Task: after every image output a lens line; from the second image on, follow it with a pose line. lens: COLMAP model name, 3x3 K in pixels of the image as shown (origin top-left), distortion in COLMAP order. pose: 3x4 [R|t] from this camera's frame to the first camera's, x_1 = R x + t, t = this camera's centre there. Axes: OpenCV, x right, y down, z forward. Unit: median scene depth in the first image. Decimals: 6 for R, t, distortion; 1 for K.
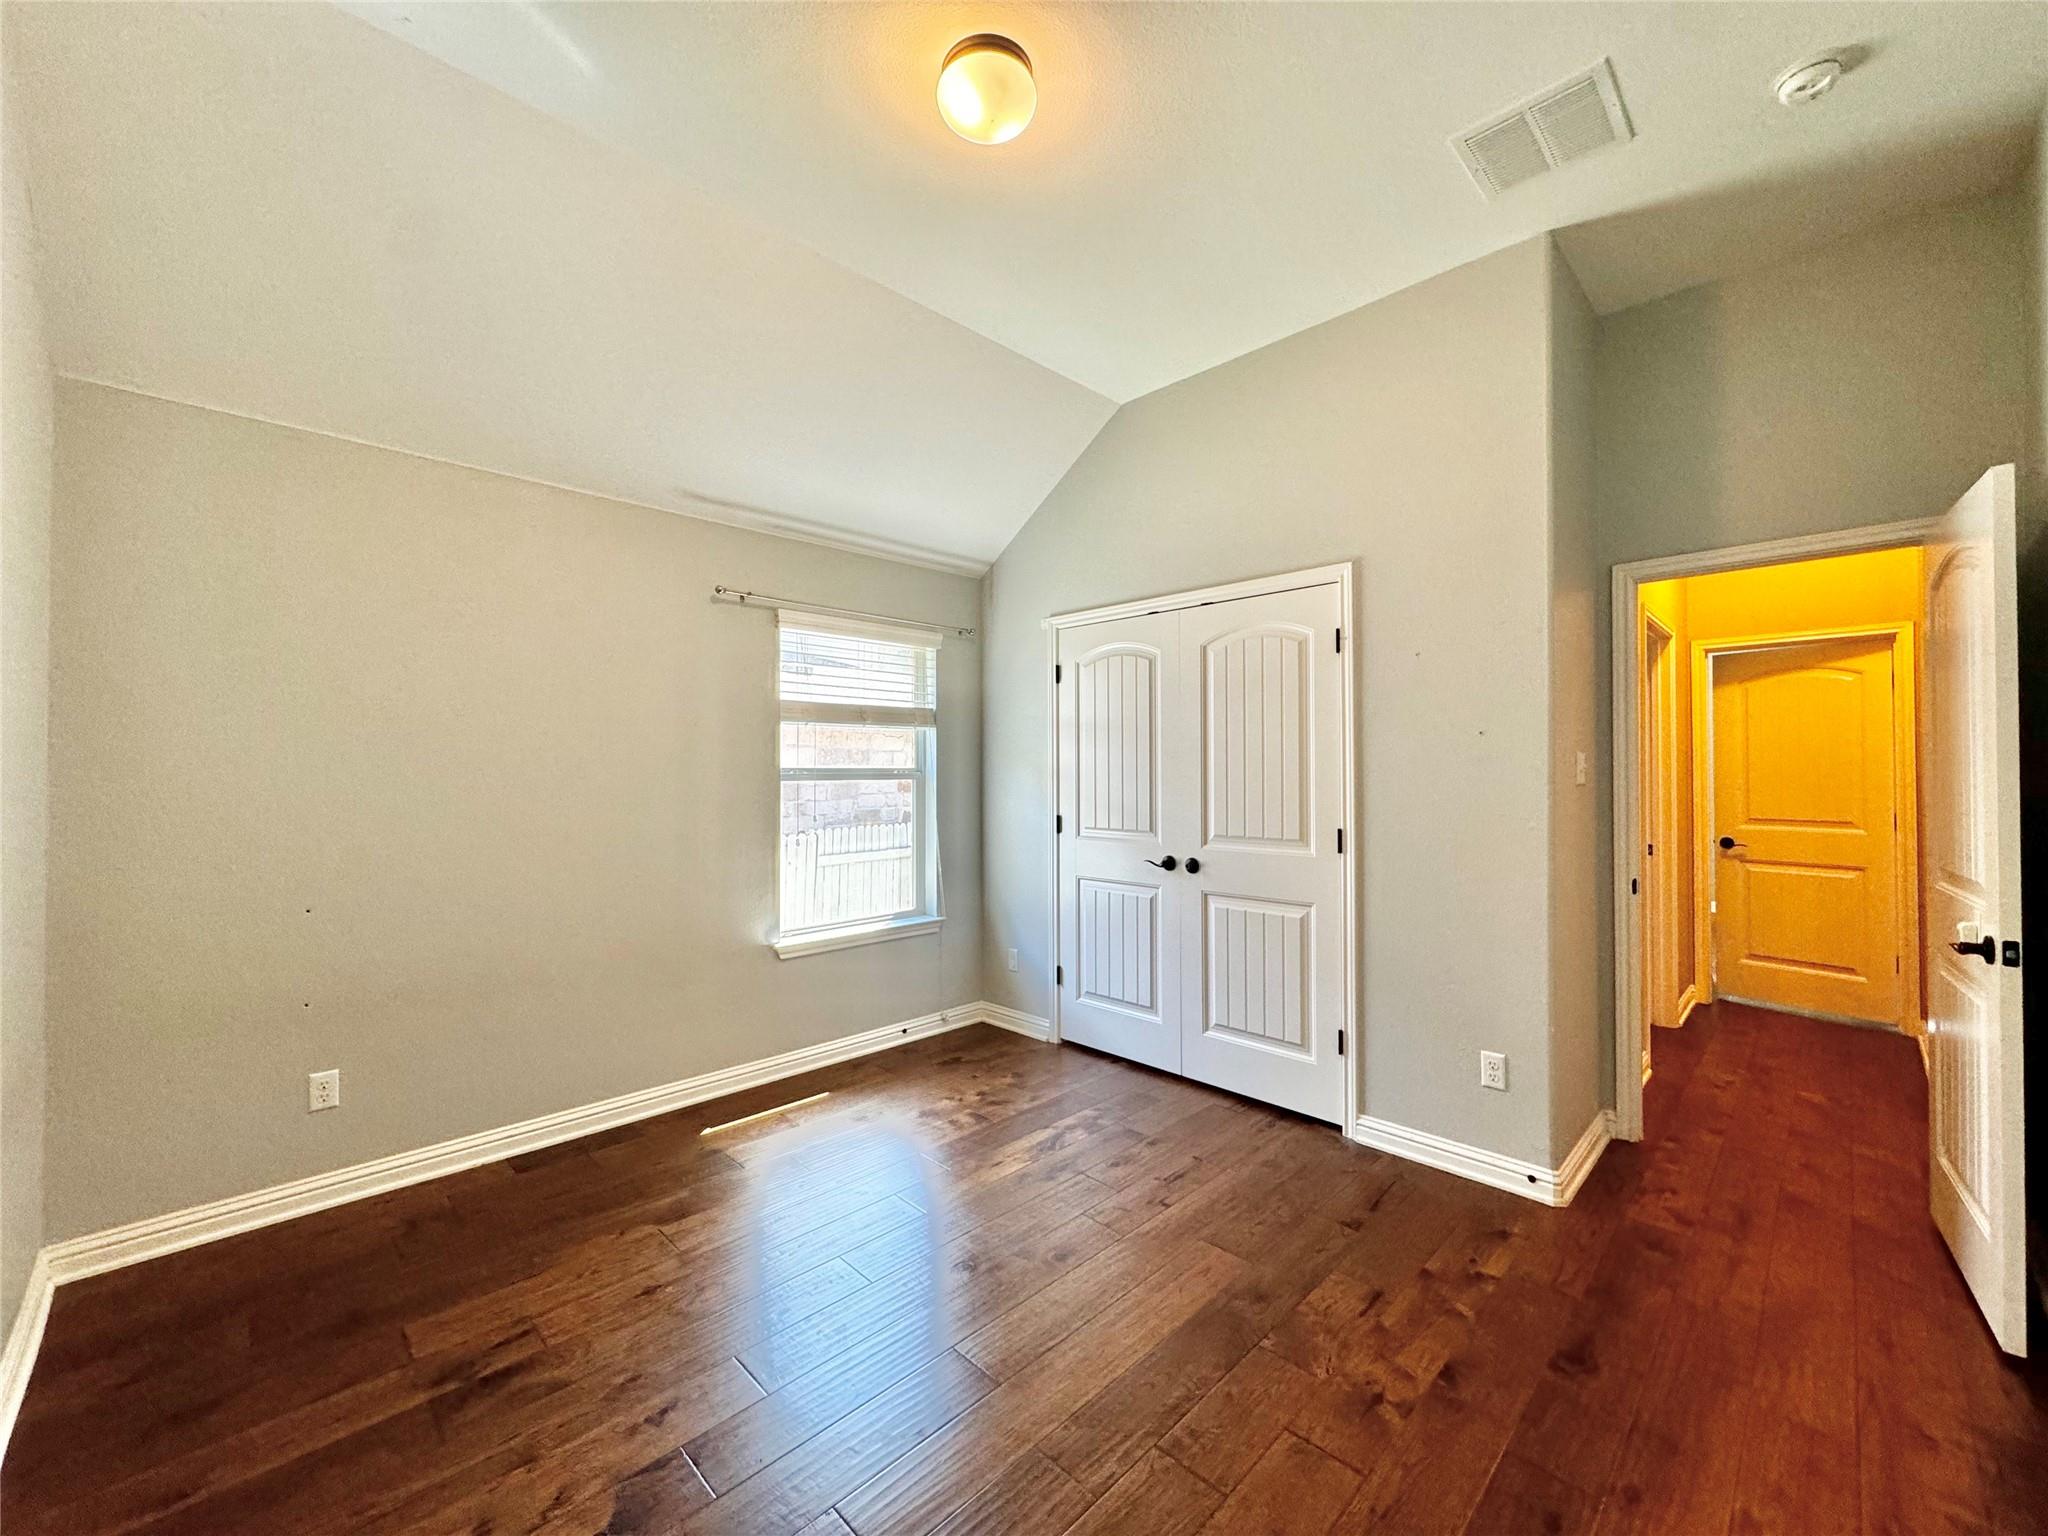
lens RADIAL K [[816.6, 0, 1022.6], [0, 816.6, 766.6], [0, 0, 1]] dist [-0.003695, 0.000015]
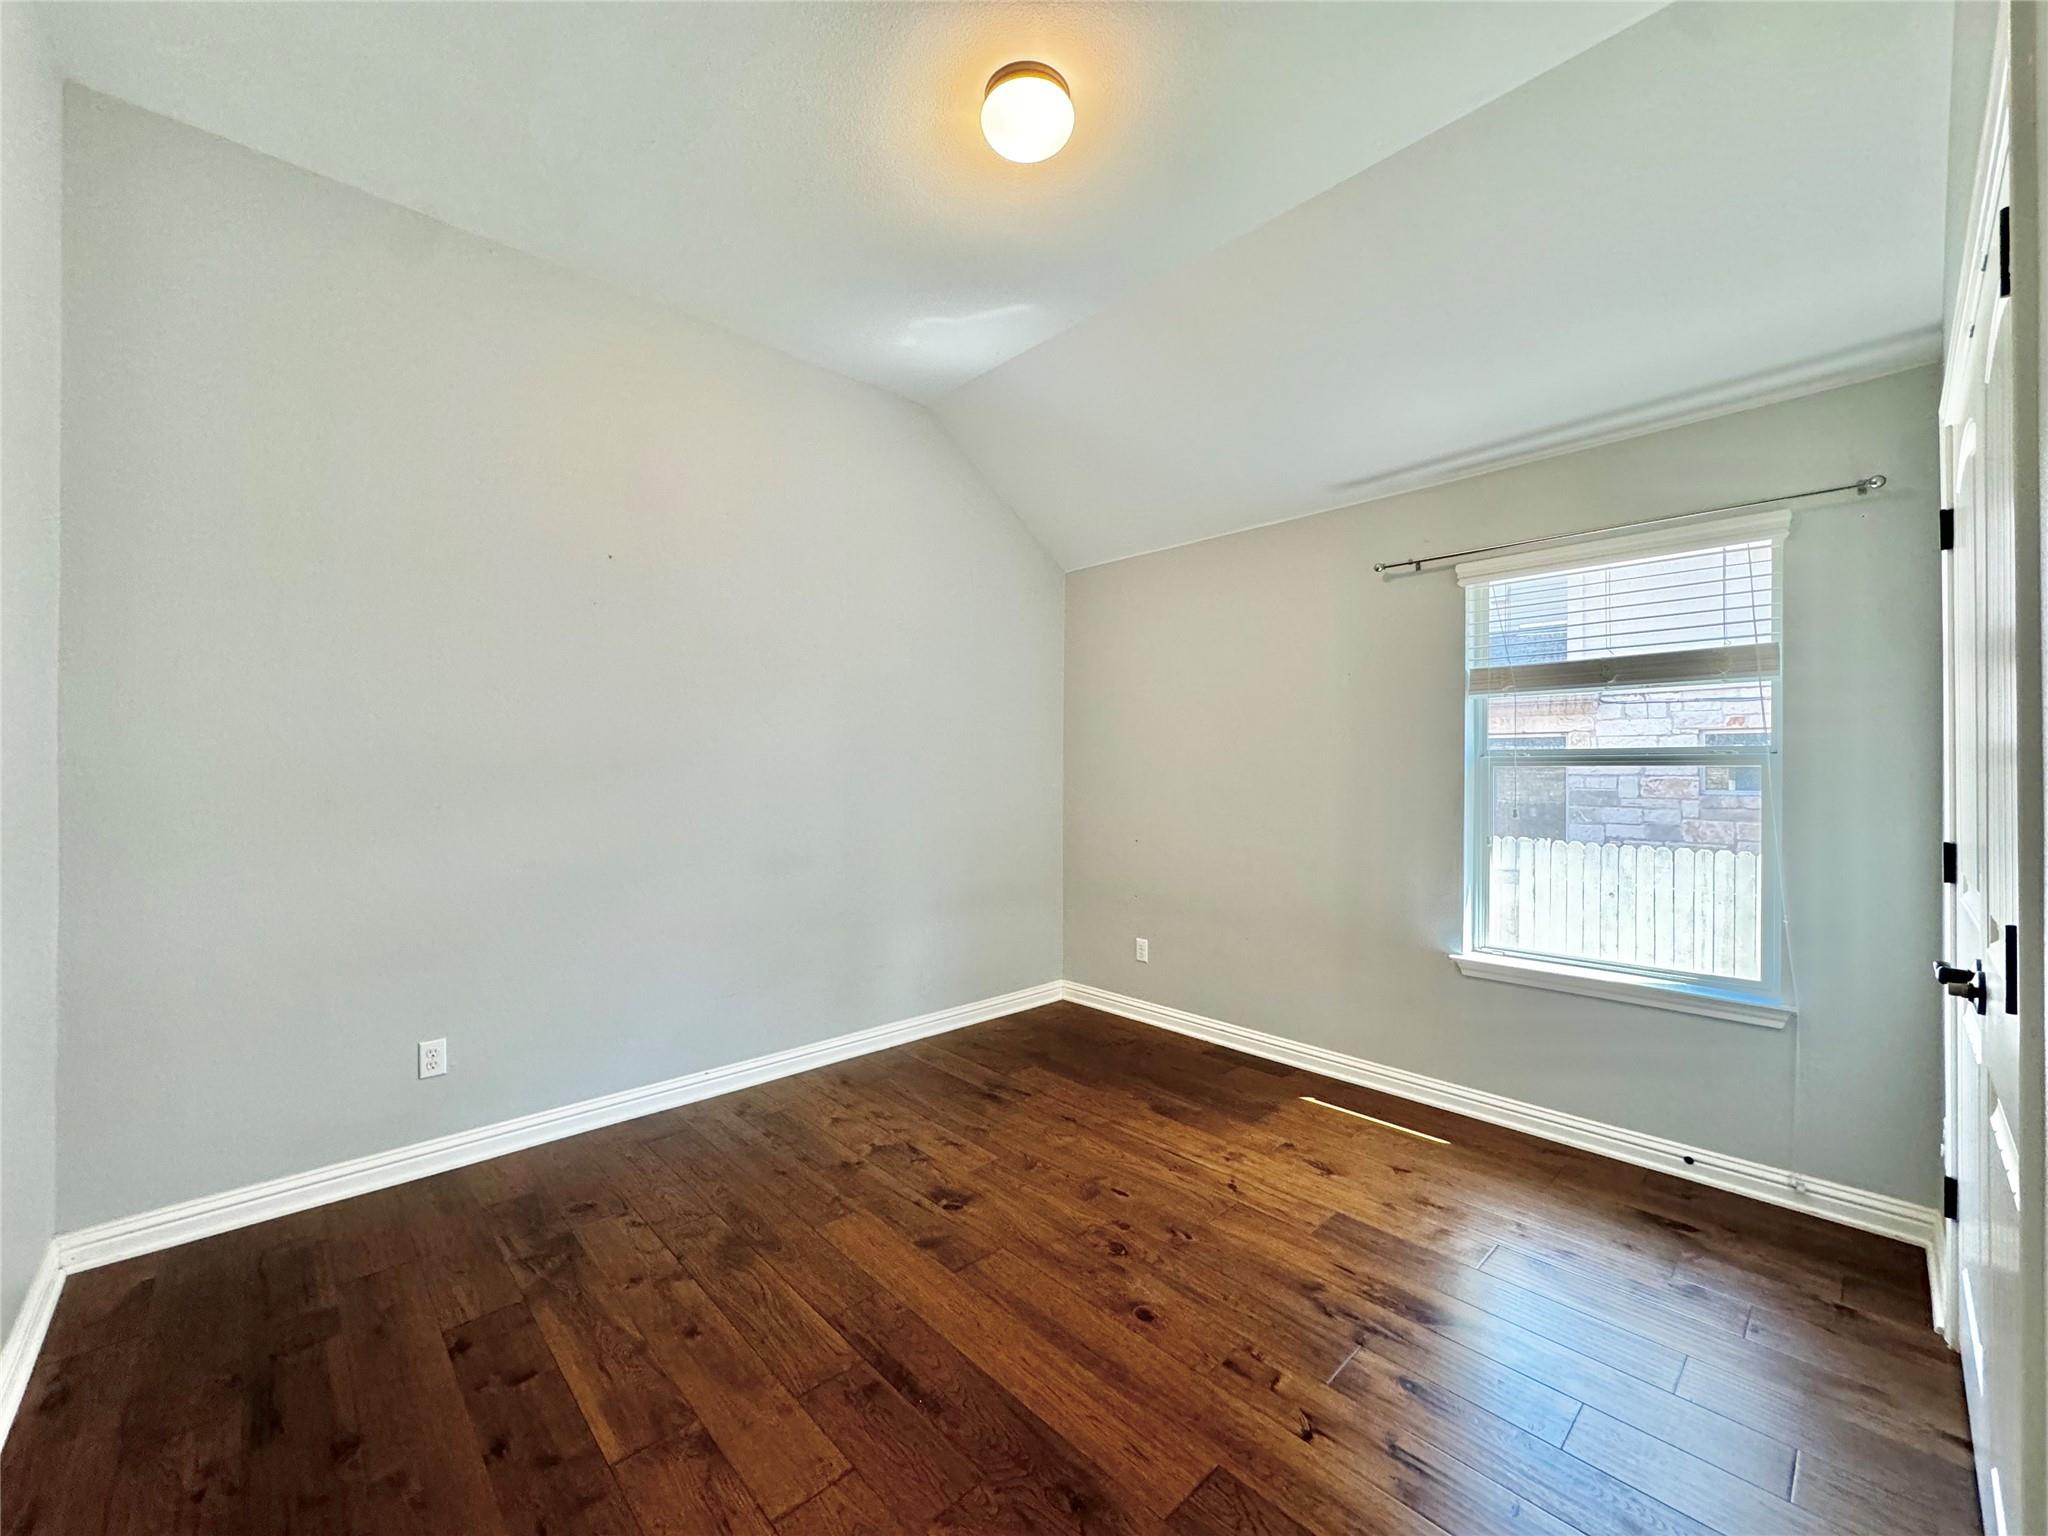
lens RADIAL K [[816.6, 0, 1022.6], [0, 816.6, 766.6], [0, 0, 1]] dist [-0.003695, 0.000015]
pose [[-0.031103, 0.002699, -0.999513, 0.530939], [0.009784, 0.999949, 0.002396, 0.010801], [0.999468, -0.009705, -0.031128, 0.528236]]
